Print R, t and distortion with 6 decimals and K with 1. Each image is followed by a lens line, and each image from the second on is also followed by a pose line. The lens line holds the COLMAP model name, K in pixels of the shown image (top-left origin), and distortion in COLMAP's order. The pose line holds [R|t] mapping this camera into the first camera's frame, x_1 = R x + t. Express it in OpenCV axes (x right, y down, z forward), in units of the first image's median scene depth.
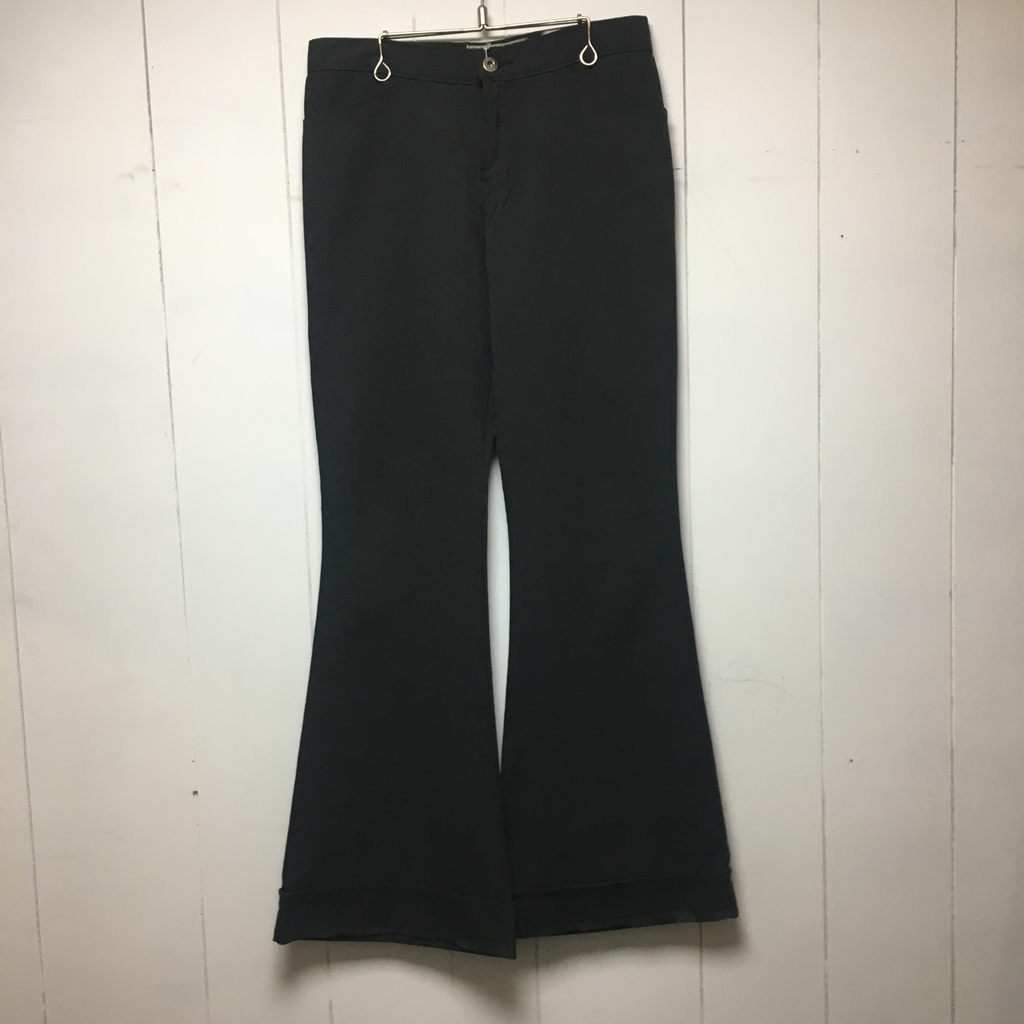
lens RADIAL K [[1052.6, 0, 476.6], [0, 1052.6, 469.8], [0, 0, 1]] dist [0.056320, -0.039355]
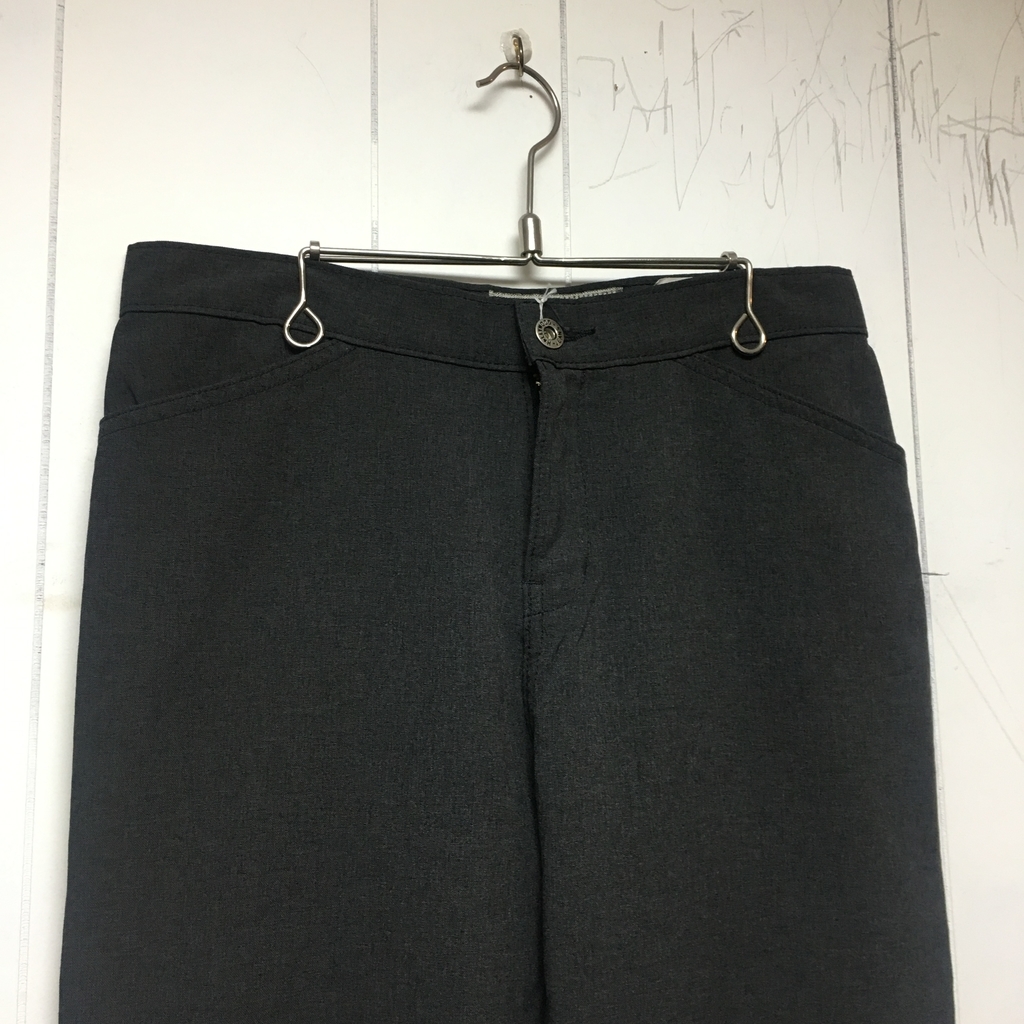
lens RADIAL K [[1171.2, 0, 512.9], [0, 1171.2, 501.3], [0, 0, 1]] dist [0.070896, -0.053598]
pose [[0.968958, 0.053104, 0.241454, -0.118702], [0.007975, 0.969435, -0.245217, -0.189221], [-0.247097, 0.239531, 0.938919, 0.548335]]
